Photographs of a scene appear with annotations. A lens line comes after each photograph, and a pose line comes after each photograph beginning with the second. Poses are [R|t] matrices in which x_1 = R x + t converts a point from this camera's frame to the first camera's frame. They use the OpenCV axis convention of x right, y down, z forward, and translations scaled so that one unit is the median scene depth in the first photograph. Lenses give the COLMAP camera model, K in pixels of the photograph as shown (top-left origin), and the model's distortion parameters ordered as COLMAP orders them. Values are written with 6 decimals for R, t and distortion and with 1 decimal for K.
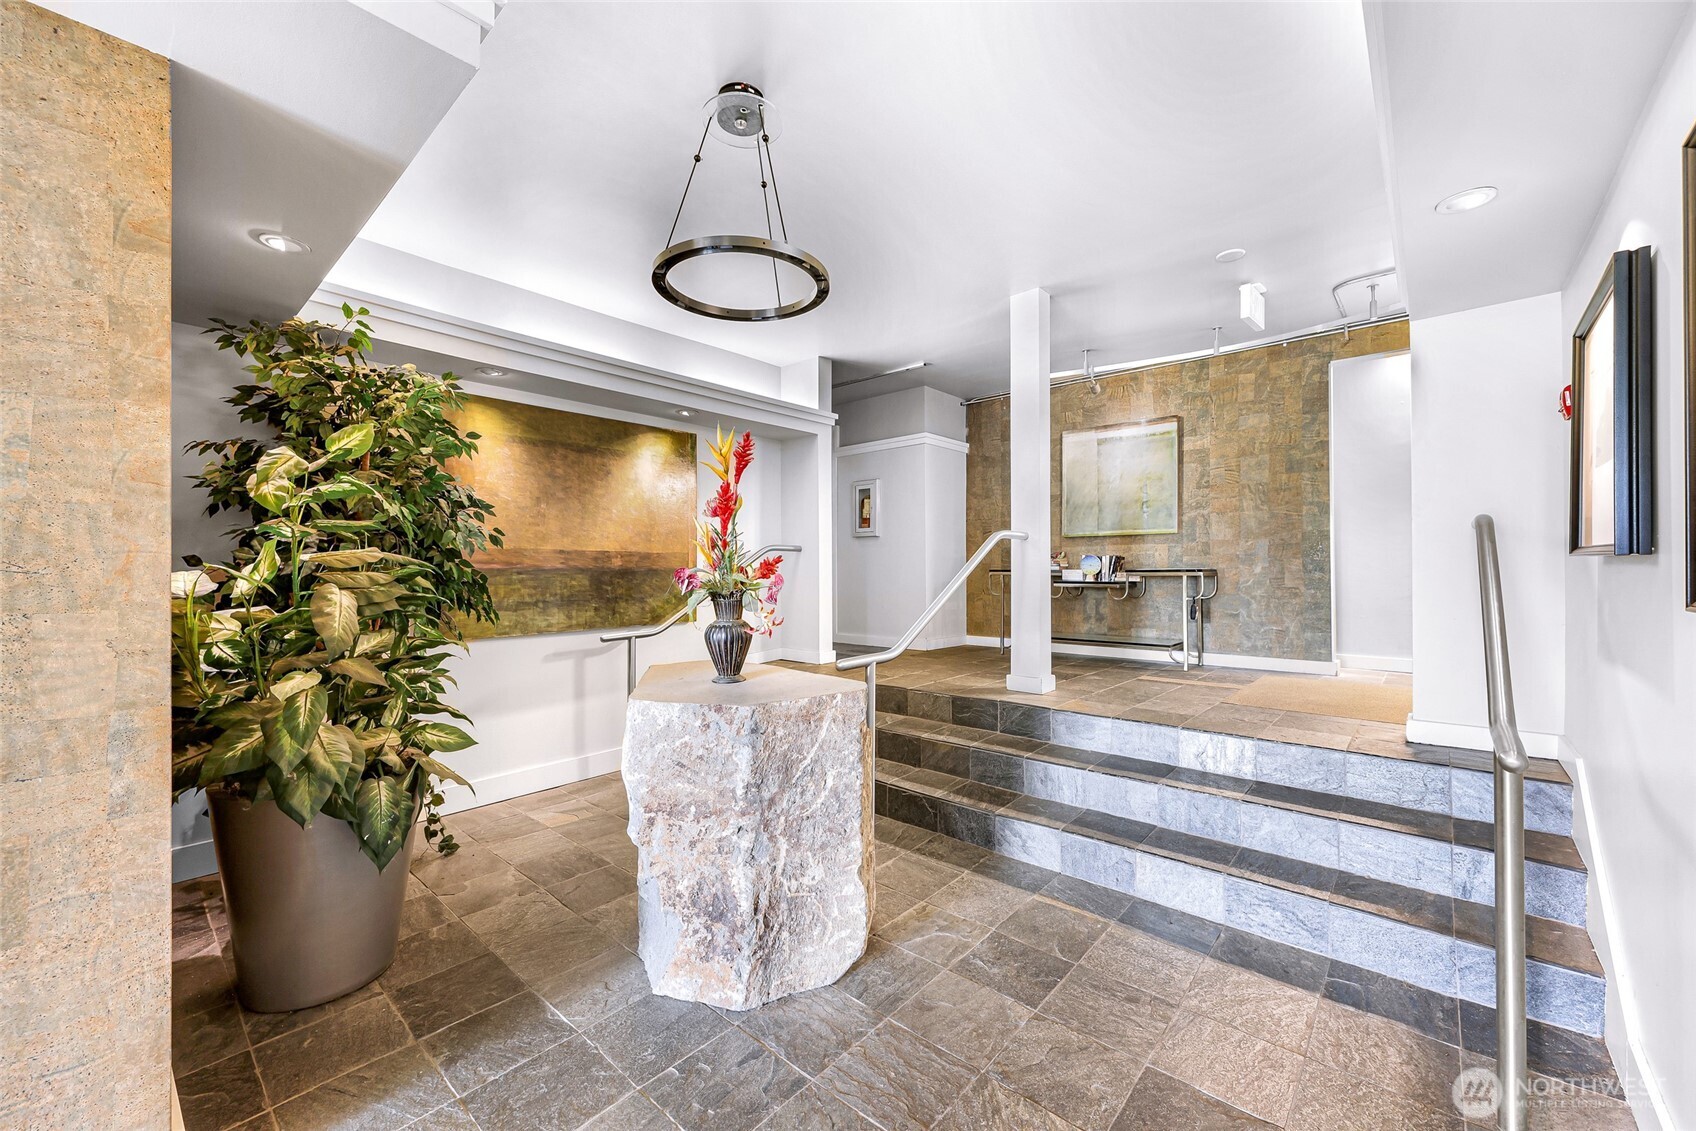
lens RADIAL K [[661.8, 0, 849.1], [0, 661.8, 564.8], [0, 0, 1]] dist [0.000584, -0.000240]
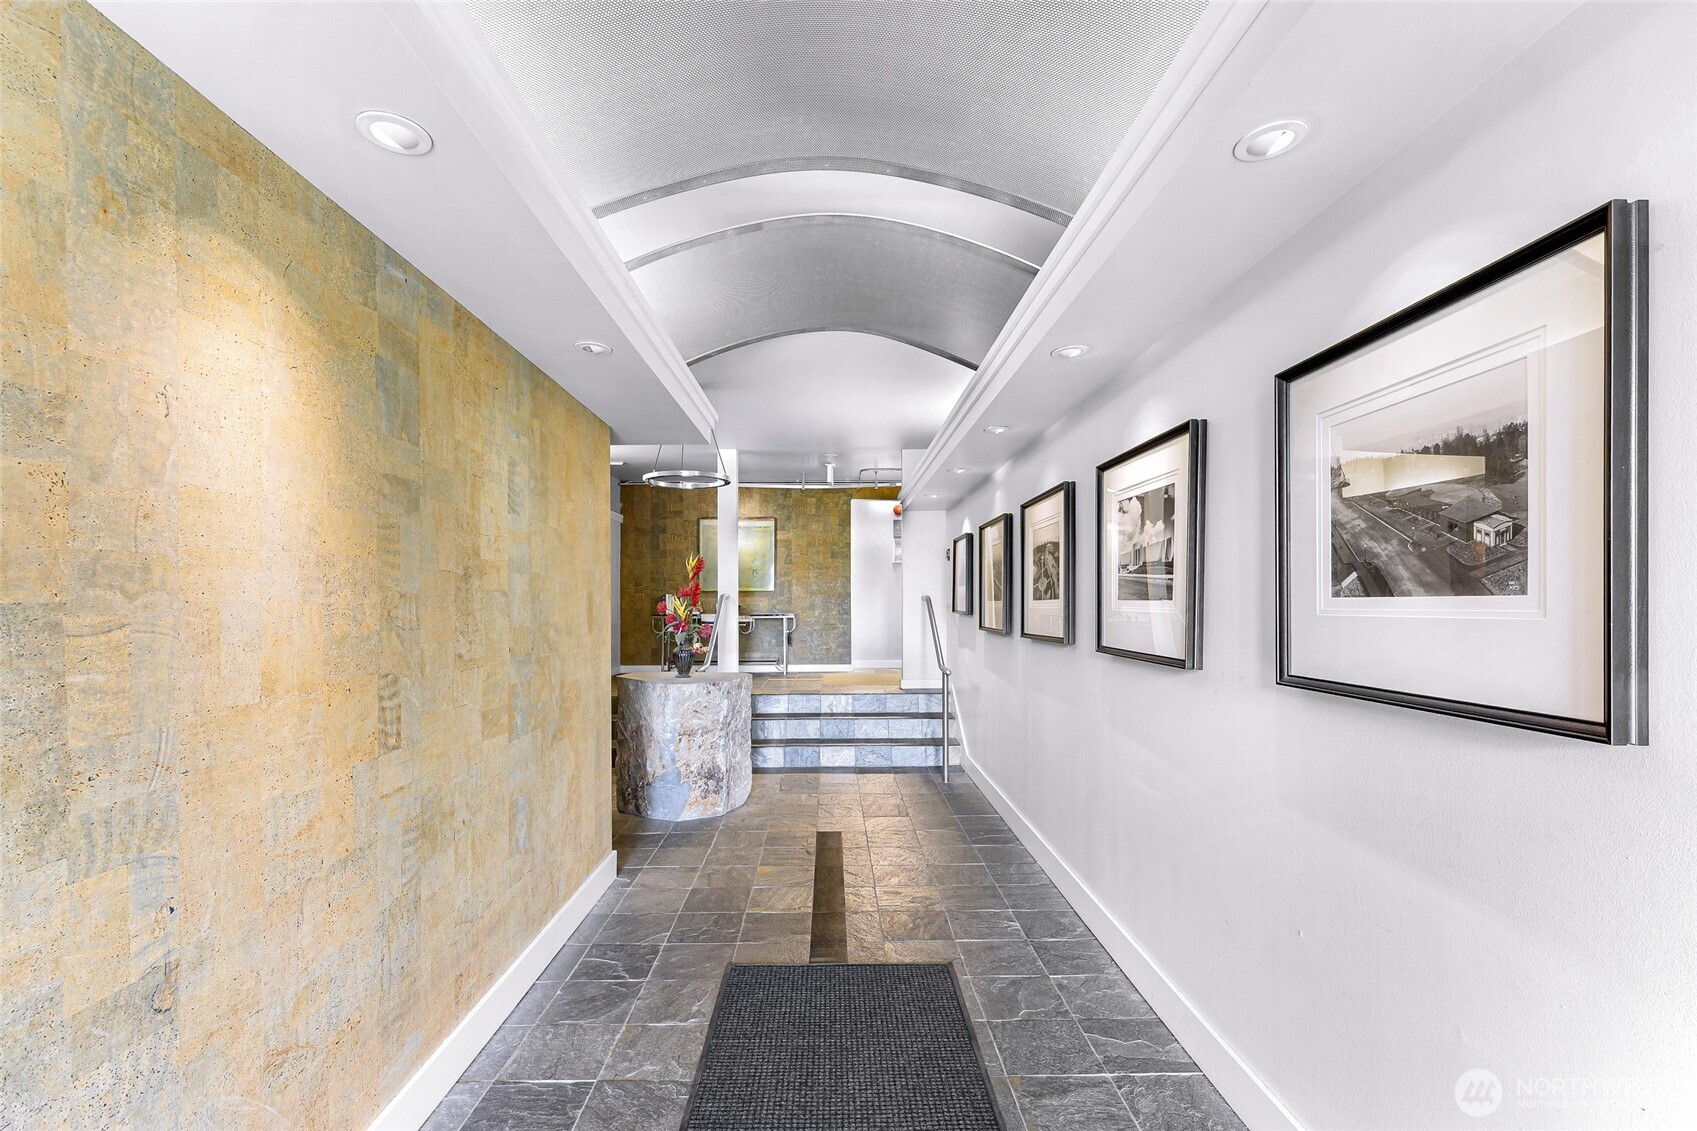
lens RADIAL K [[776.1, 0, 849.6], [0, 776.1, 579.6], [0, 0, 1]] dist [0.000328, 0.000001]
pose [[0.730809, 0.018945, 0.682319, -0.730890], [-0.003748, 0.999711, -0.023743, -0.035290], [-0.682572, 0.014794, 0.730669, -0.554330]]
